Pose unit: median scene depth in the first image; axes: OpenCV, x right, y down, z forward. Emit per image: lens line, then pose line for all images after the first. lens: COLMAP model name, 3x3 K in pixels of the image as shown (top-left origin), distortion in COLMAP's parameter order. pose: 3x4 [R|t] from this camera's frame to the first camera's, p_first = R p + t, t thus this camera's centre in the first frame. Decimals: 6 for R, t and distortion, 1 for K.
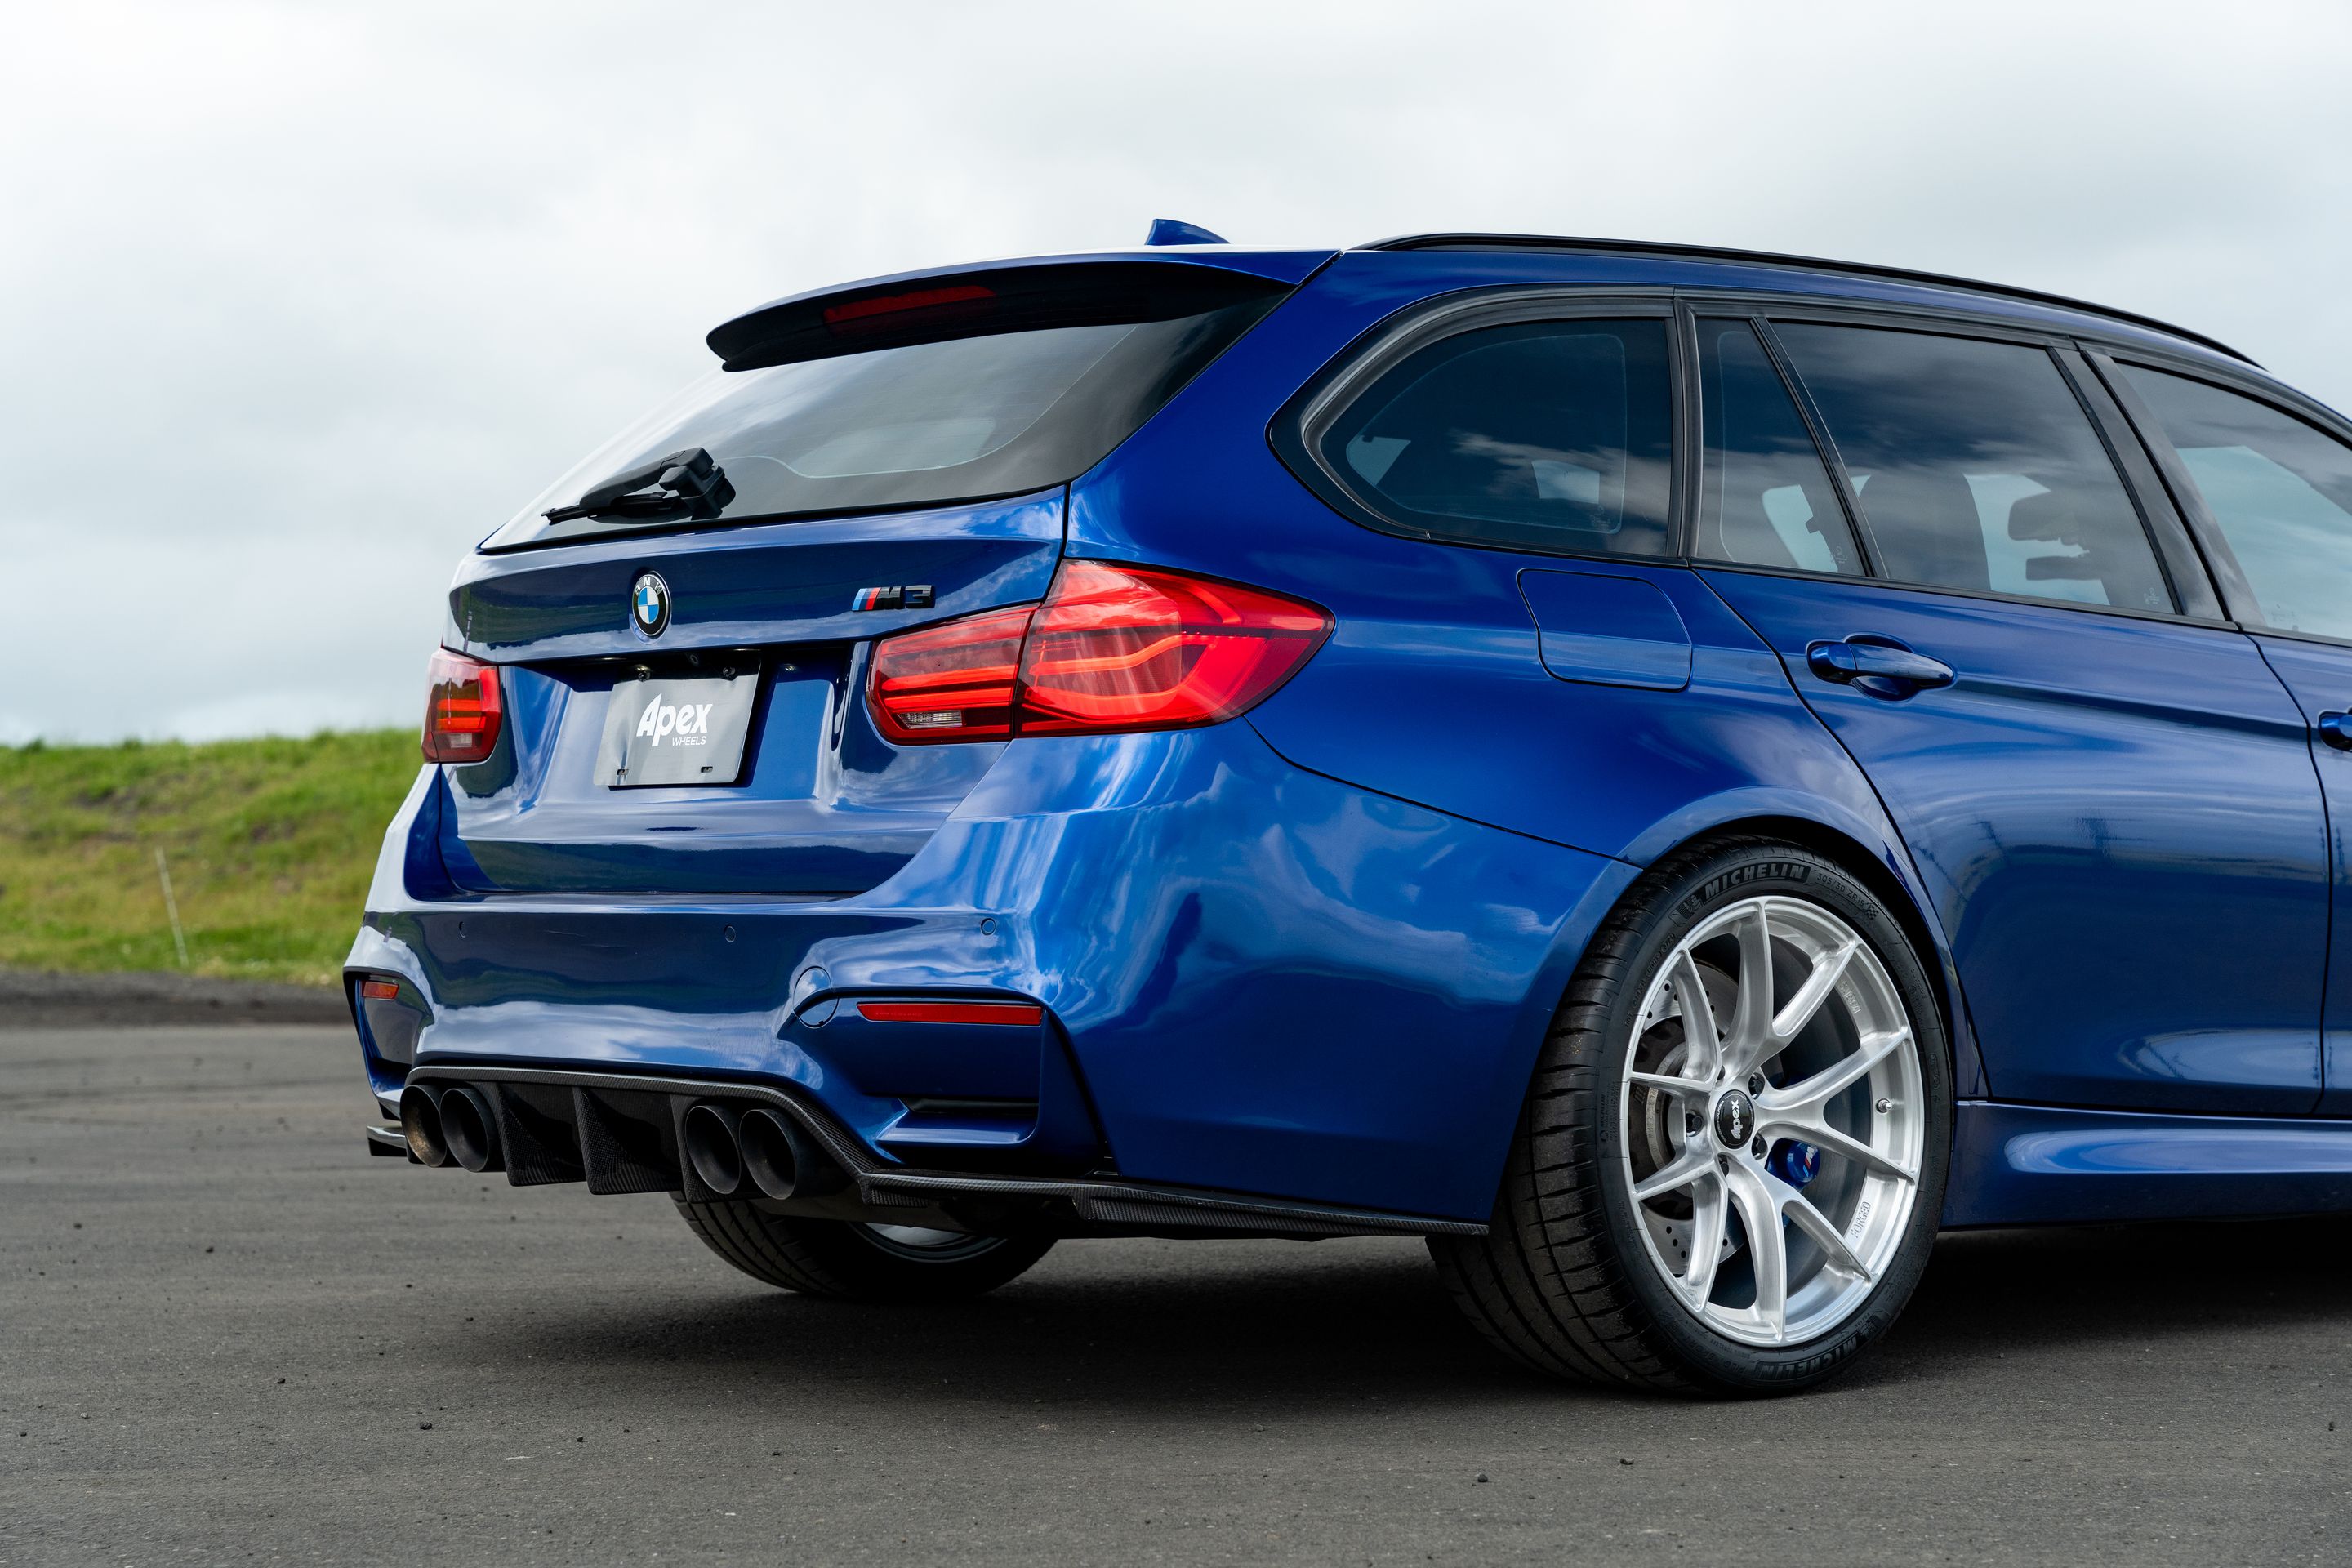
lens RADIAL K [[4847.8, 0, 1176.0], [0, 4847.8, 784.0], [0, 0, 1]] dist [0.059024, 0.195837]
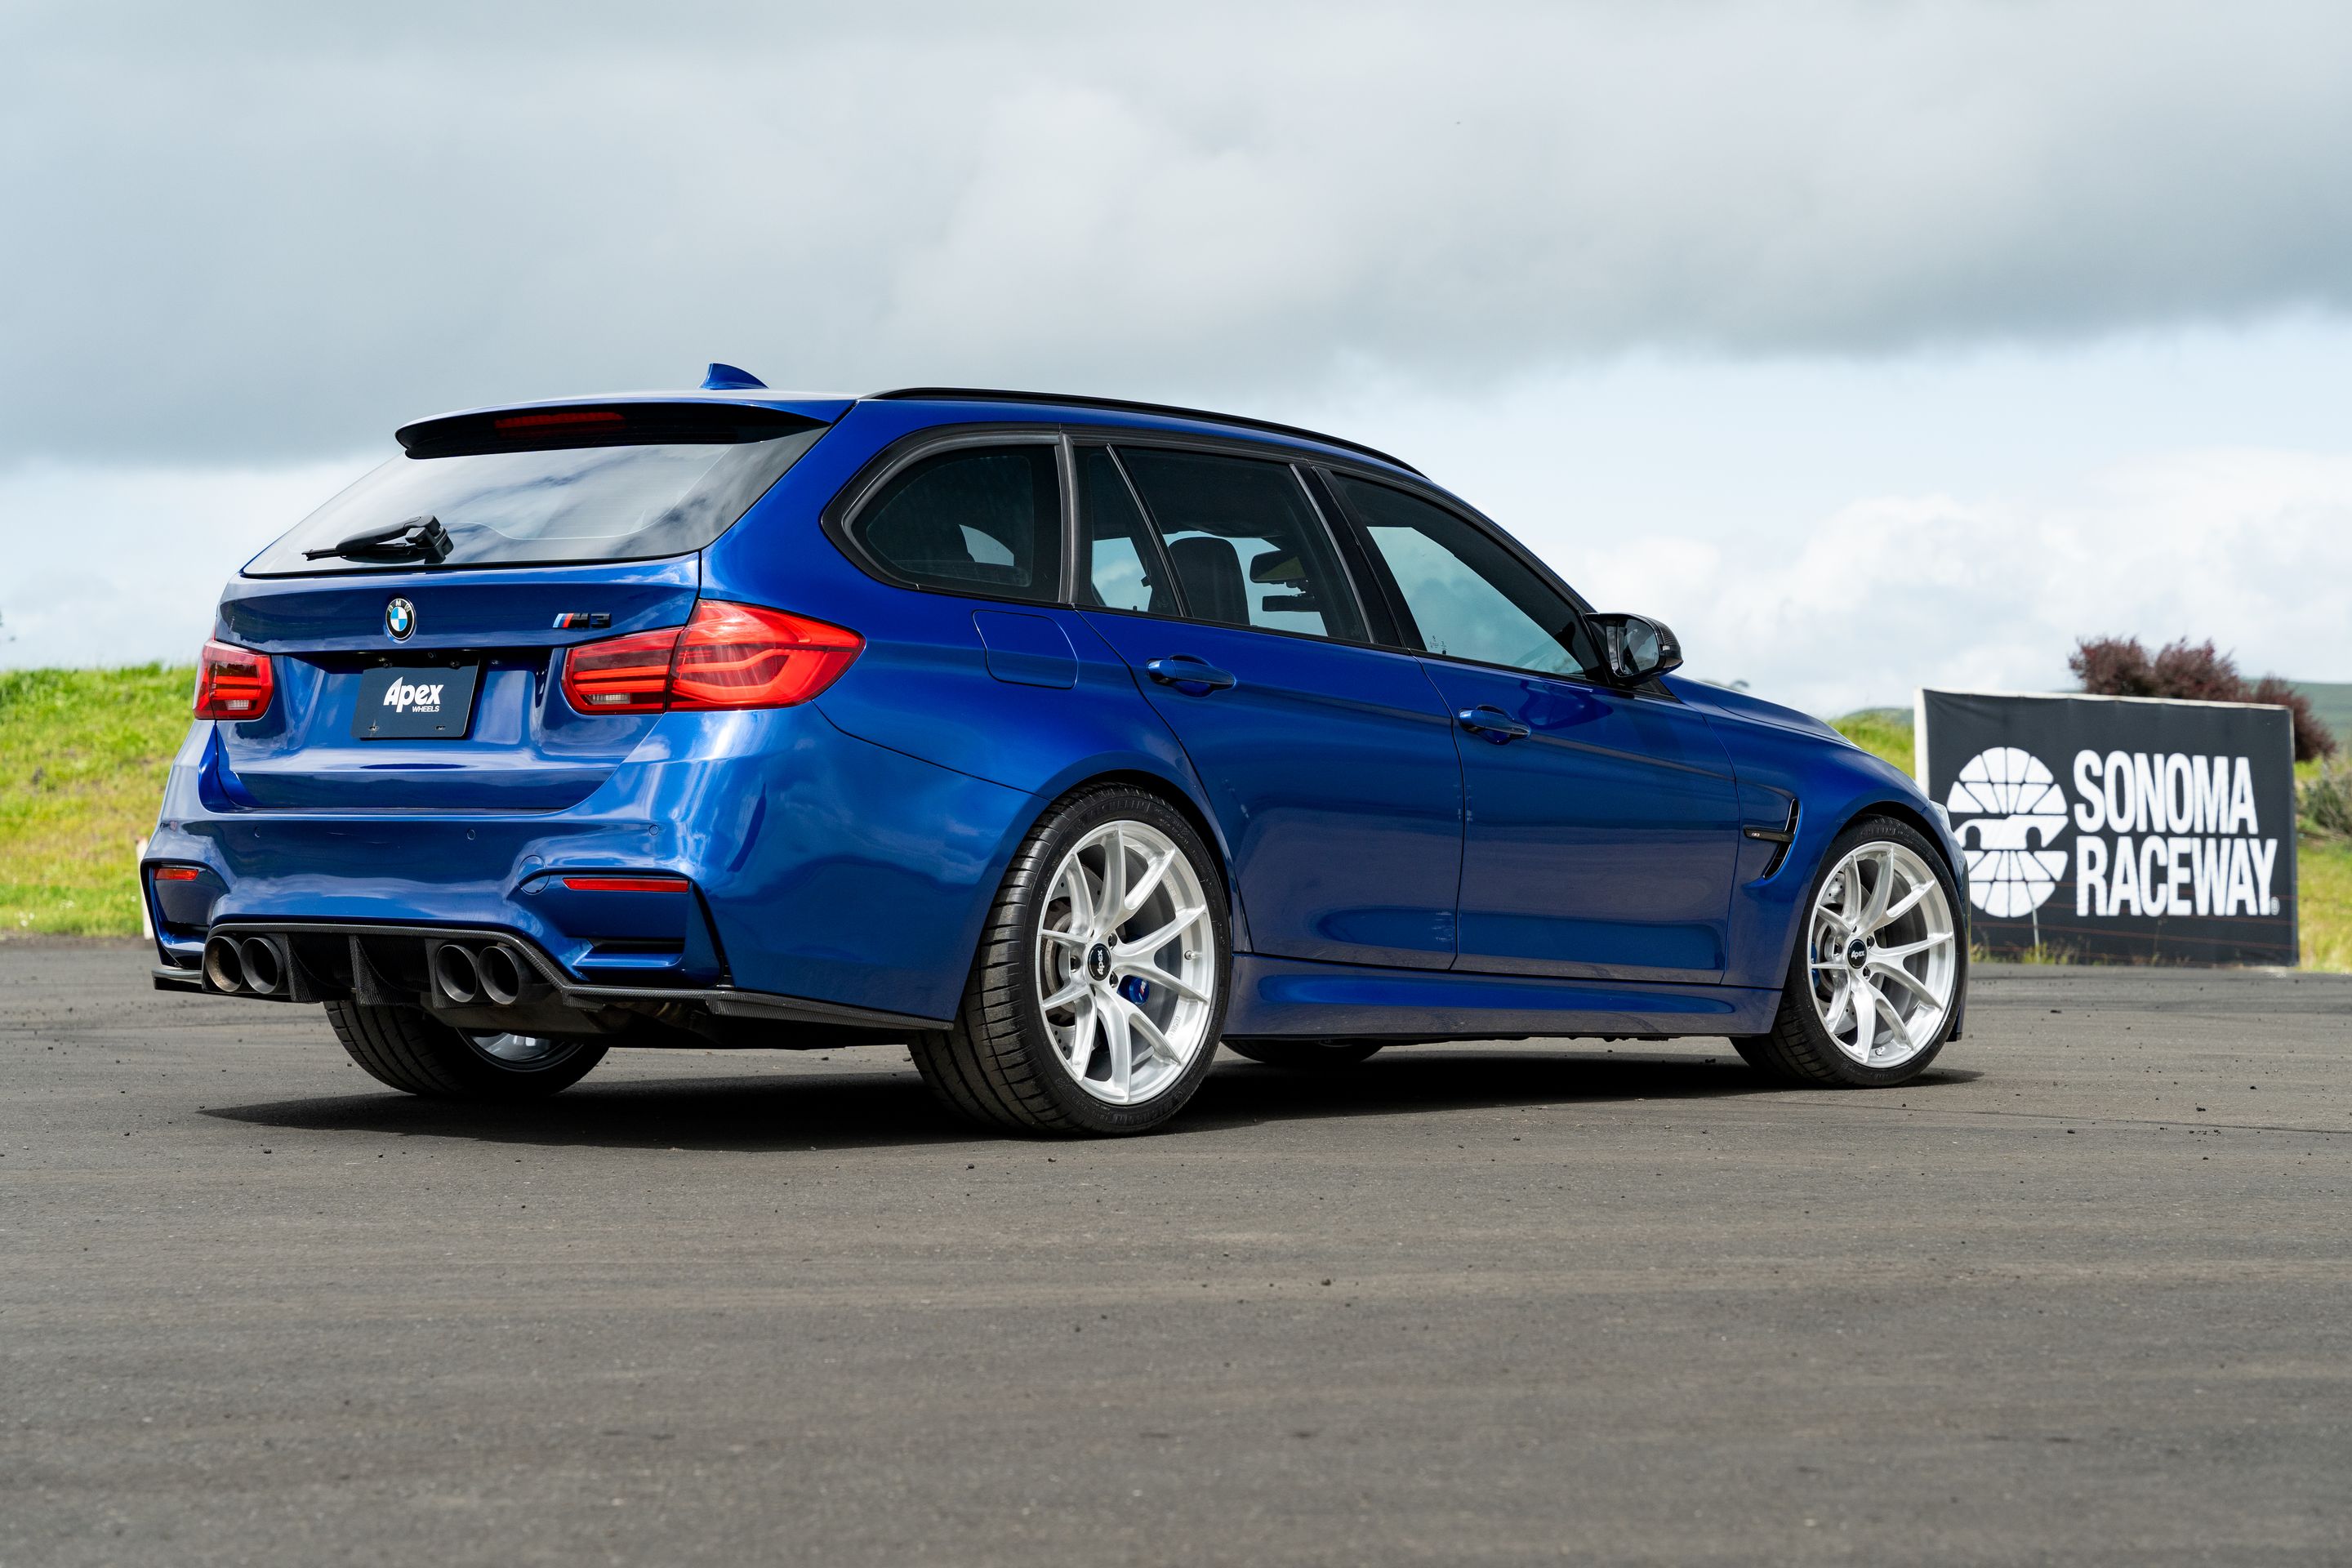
lens RADIAL K [[4847.8, 0, 1176.0], [0, 4847.8, 784.0], [0, 0, 1]] dist [0.059024, 0.195837]
pose [[0.981763, 0.015220, 0.189501, -0.159767], [-0.016914, 0.999830, 0.007327, -0.000493], [-0.189357, -0.010398, 0.981853, -0.548241]]
